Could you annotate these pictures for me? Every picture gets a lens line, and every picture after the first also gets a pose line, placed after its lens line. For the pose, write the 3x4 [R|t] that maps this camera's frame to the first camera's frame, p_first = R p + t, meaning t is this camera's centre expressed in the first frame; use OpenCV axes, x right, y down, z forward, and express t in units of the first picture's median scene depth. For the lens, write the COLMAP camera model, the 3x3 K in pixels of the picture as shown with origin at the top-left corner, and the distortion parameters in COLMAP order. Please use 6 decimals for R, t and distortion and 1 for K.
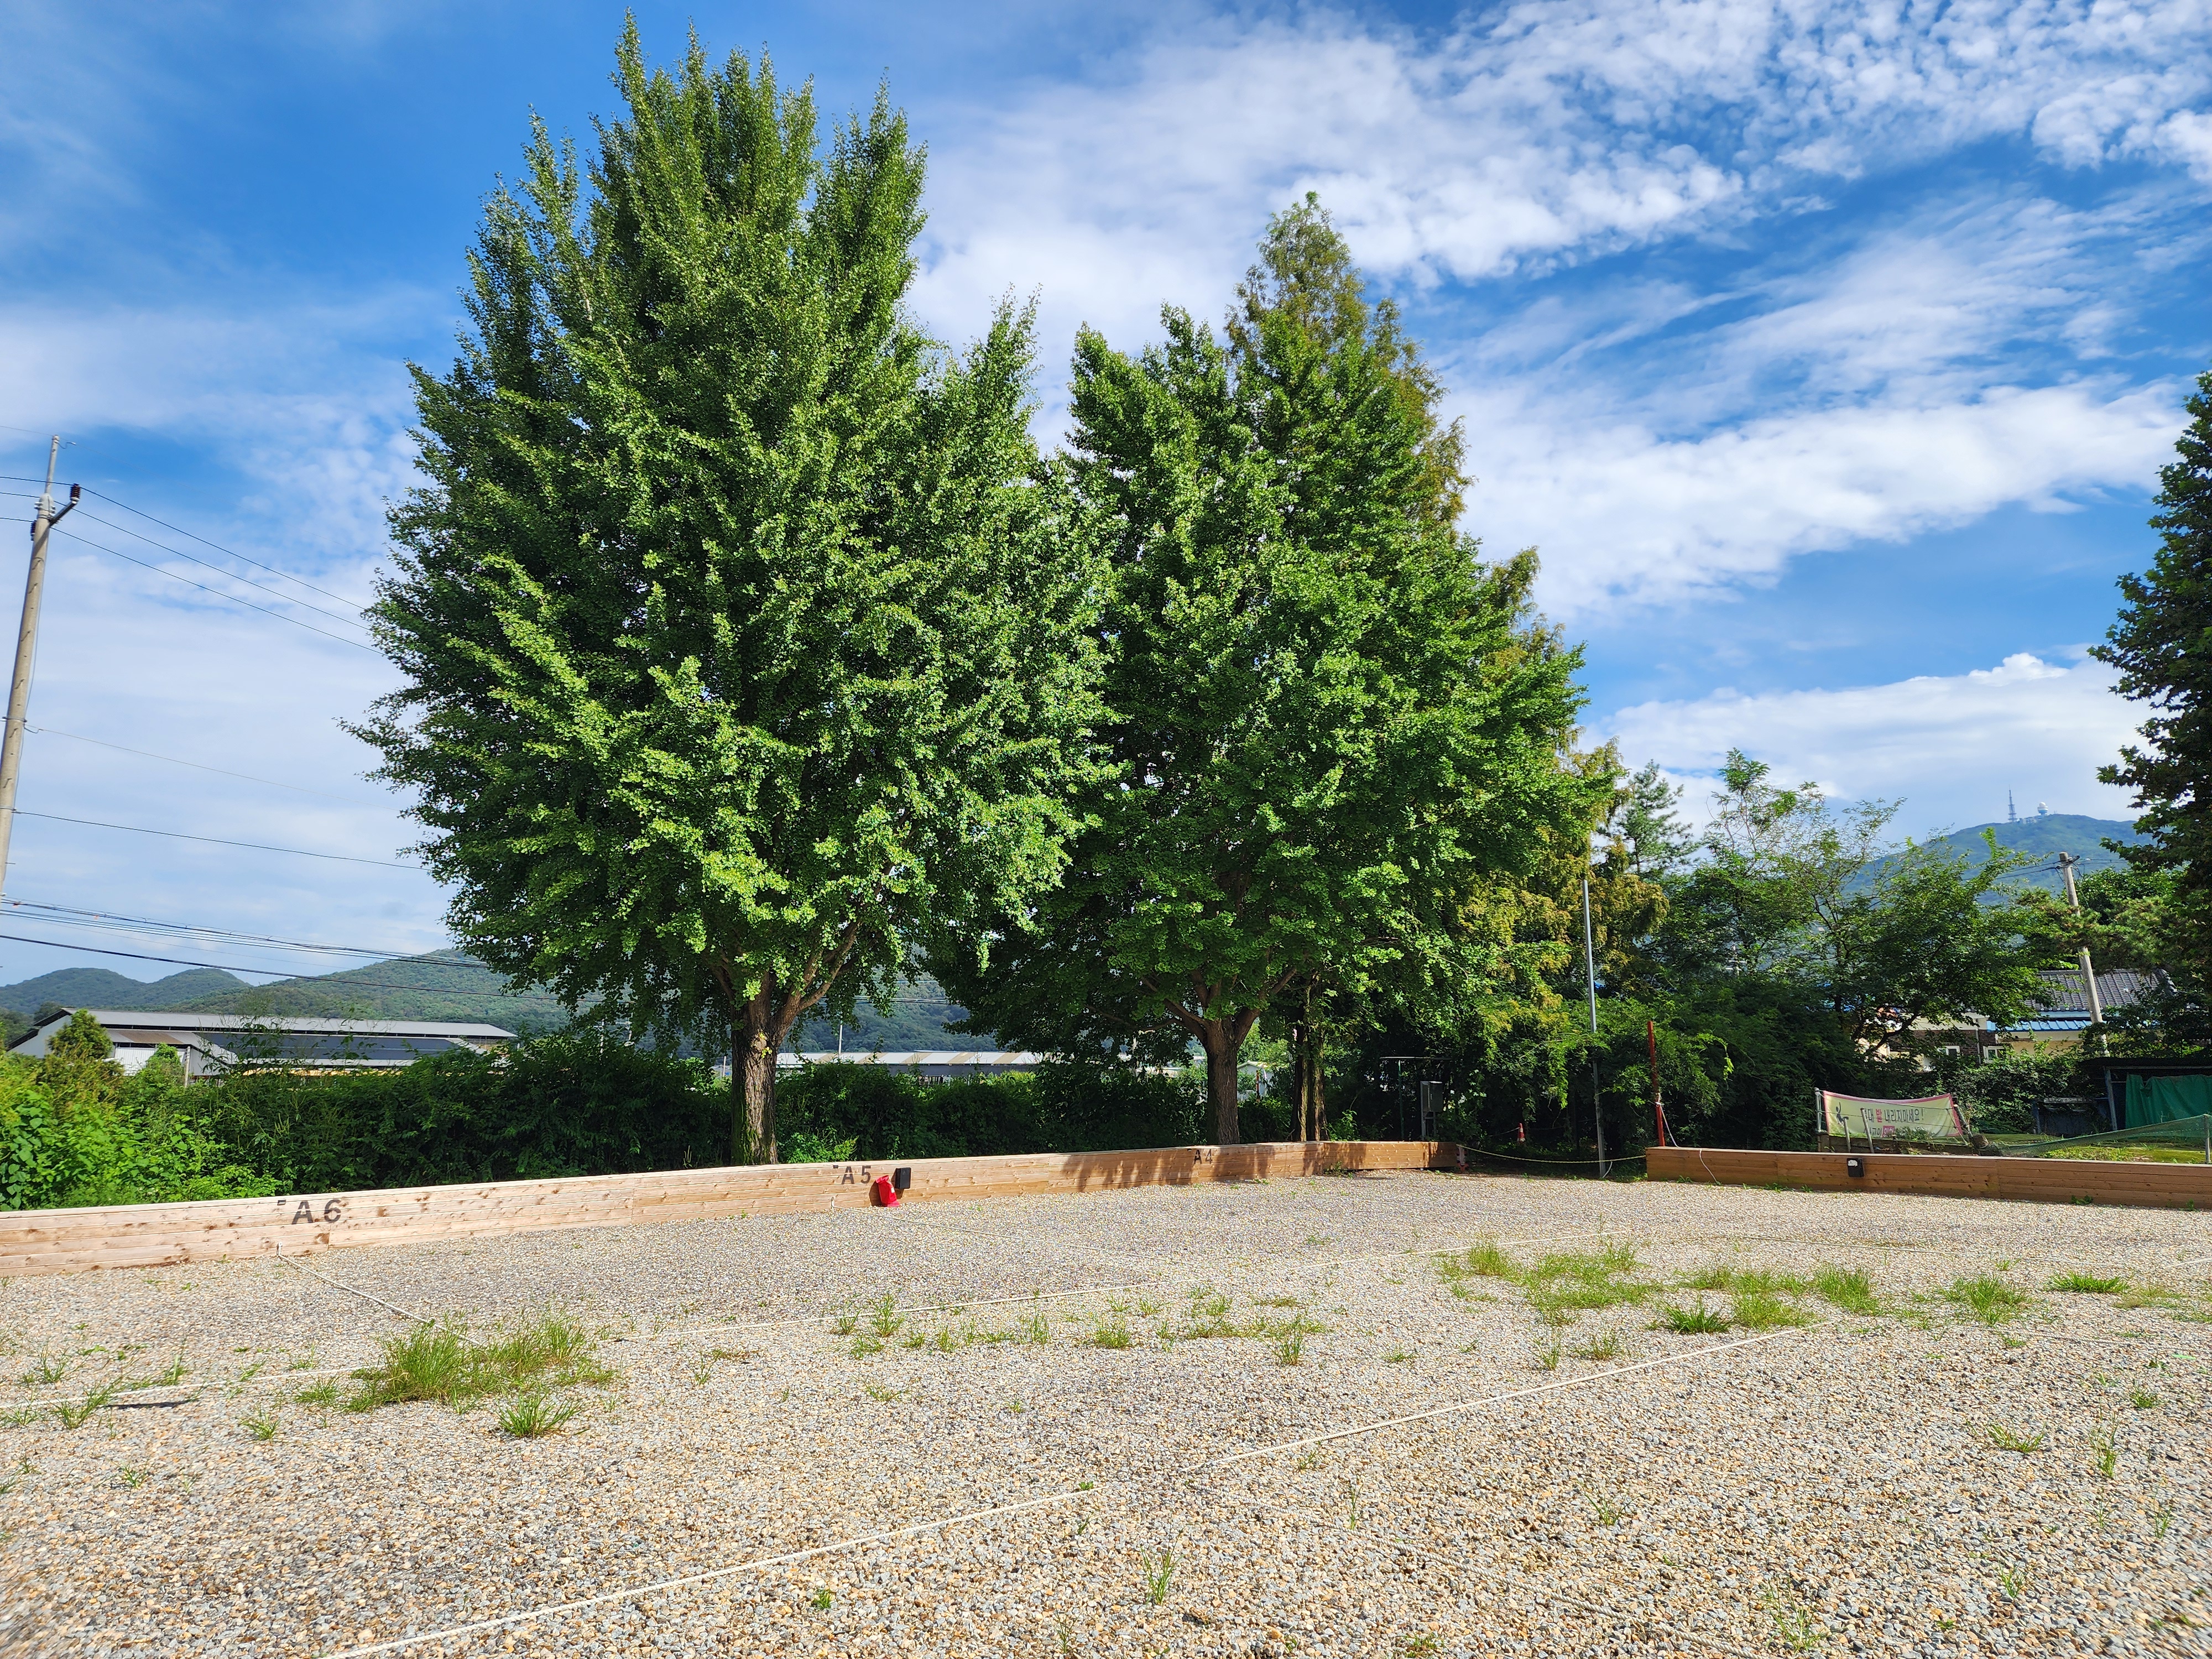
lens RADIAL K [[1450.3, 0, 1101.1], [0, 1450.3, 790.3], [0, 0, 1]] dist [0.033290, -0.000347]
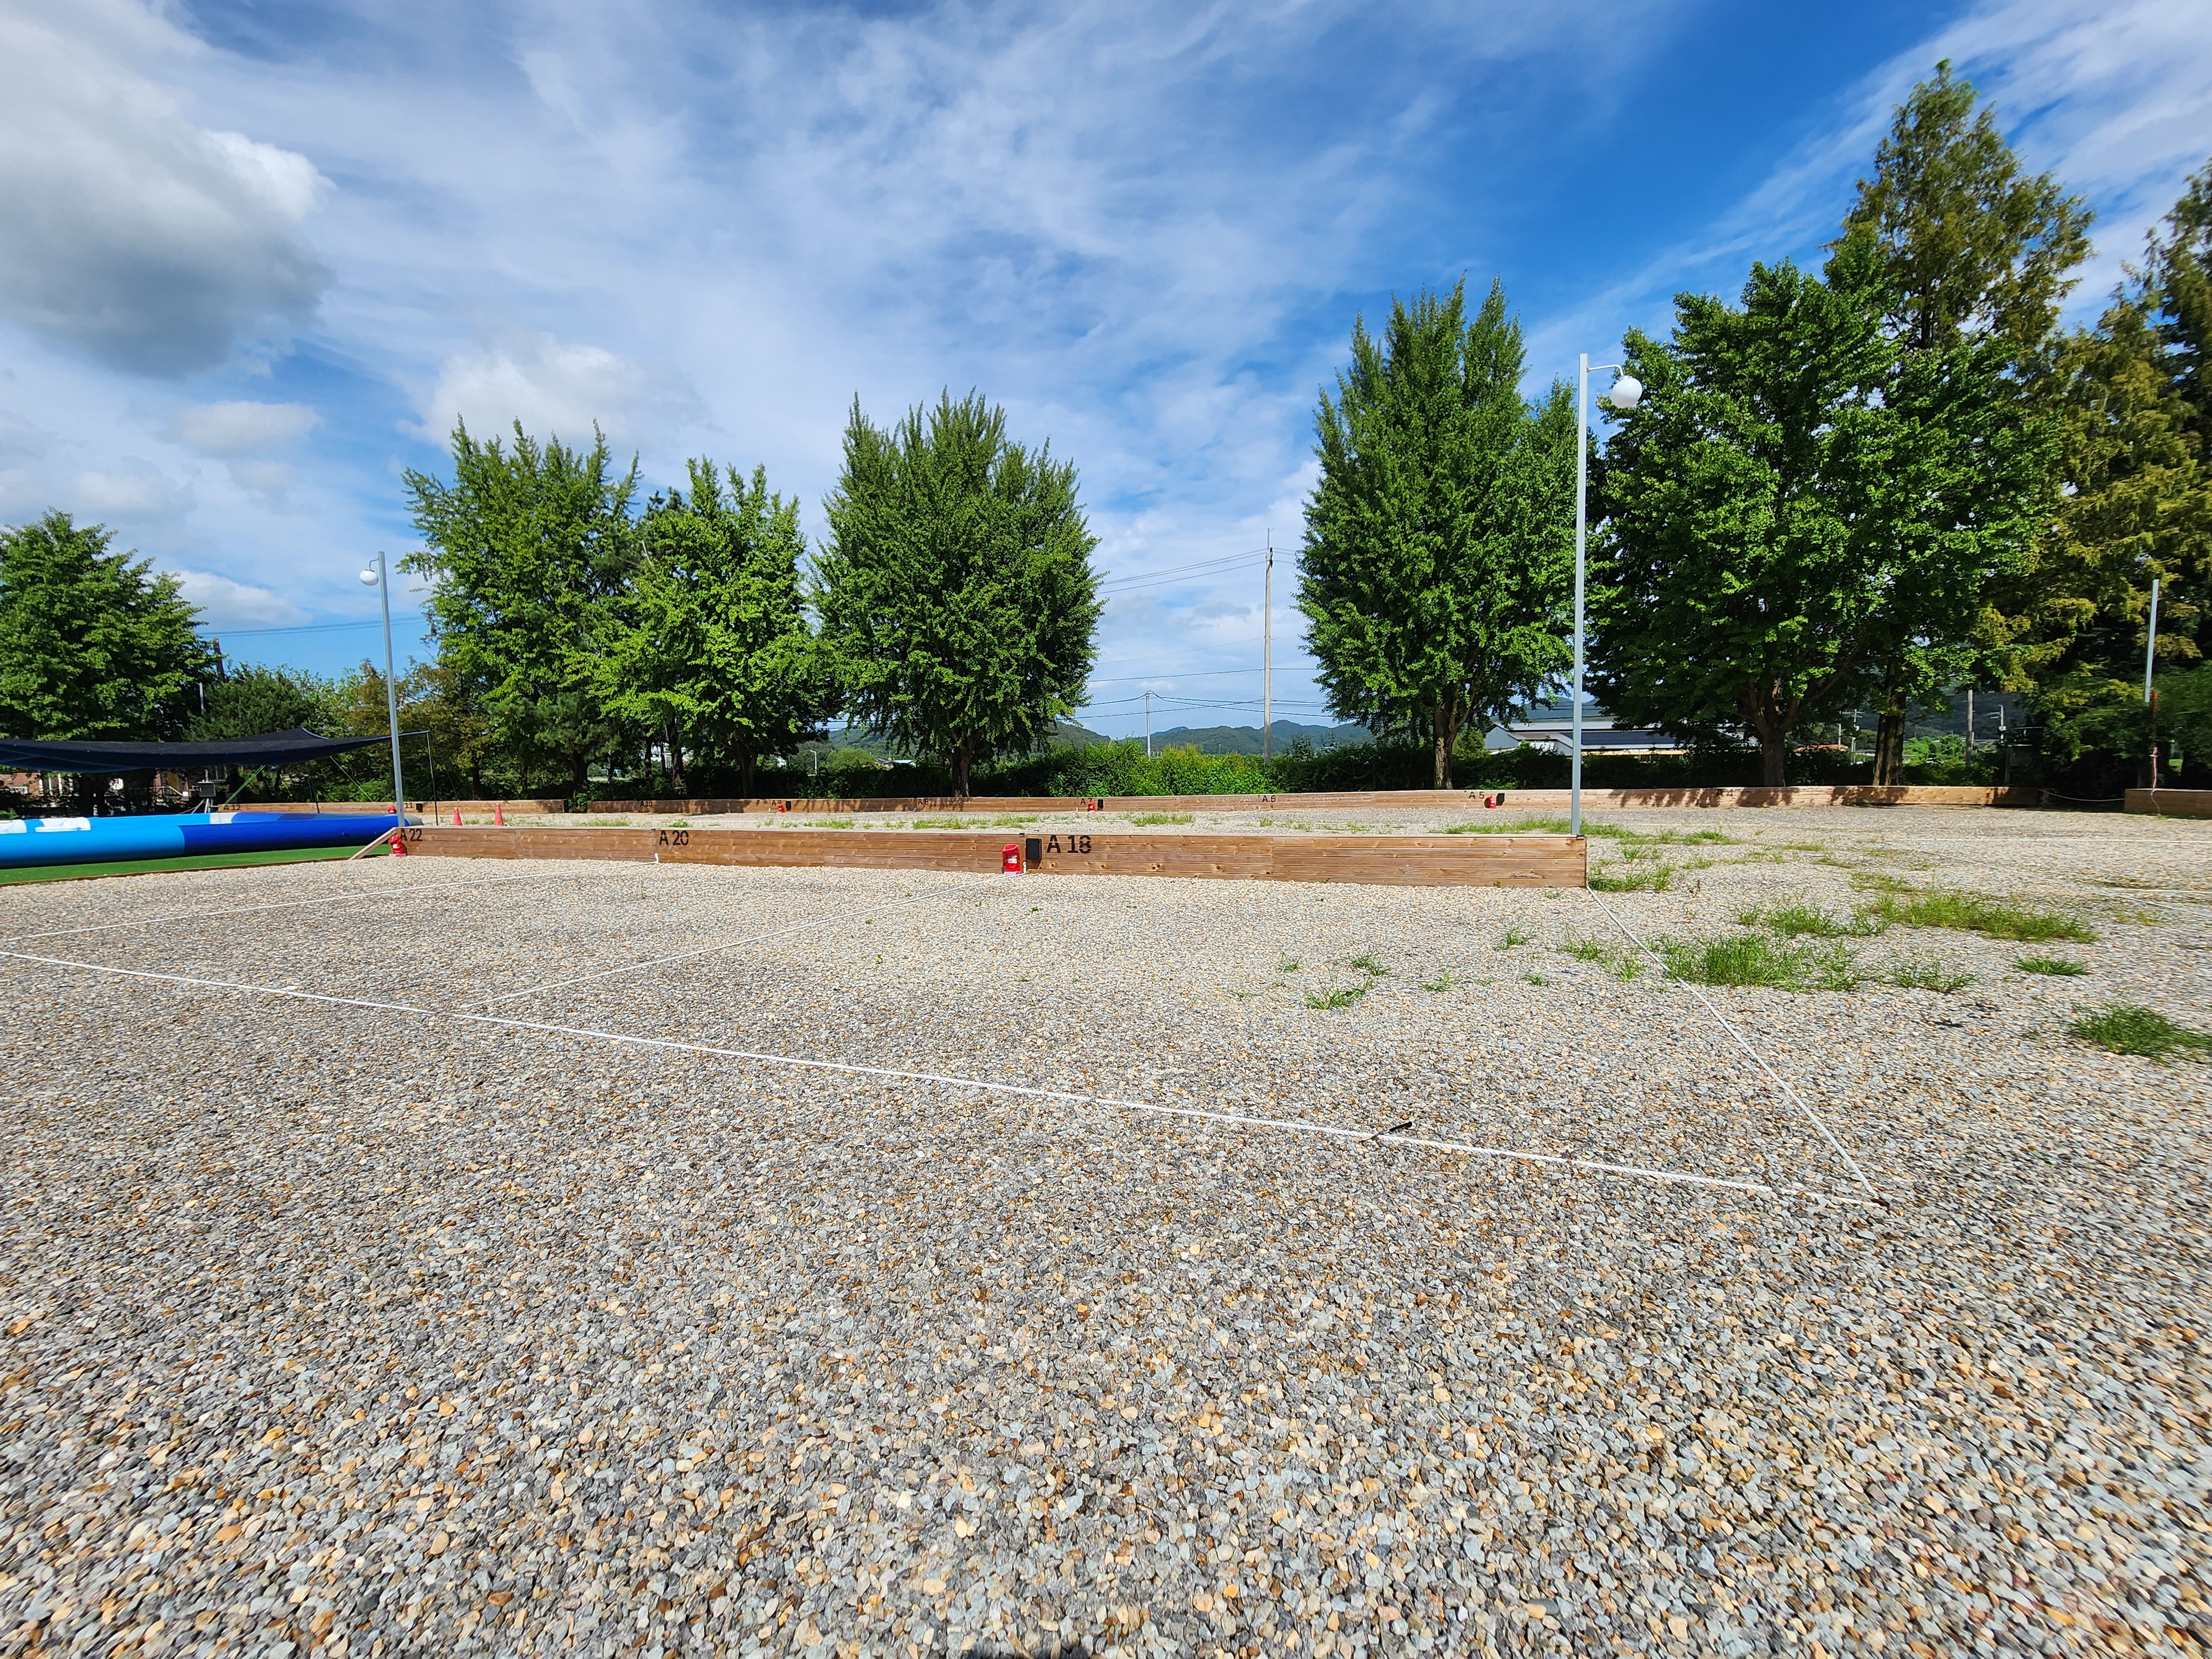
lens RADIAL K [[900.9, 0, 1104.7], [0, 900.9, 838.2], [0, 0, 1]] dist [0.001373, 0.000099]
pose [[0.523014, 0.050440, -0.850830, 0.688778], [0.184511, 0.967876, 0.170800, -0.028779], [0.832113, -0.246318, 0.496905, -0.233929]]
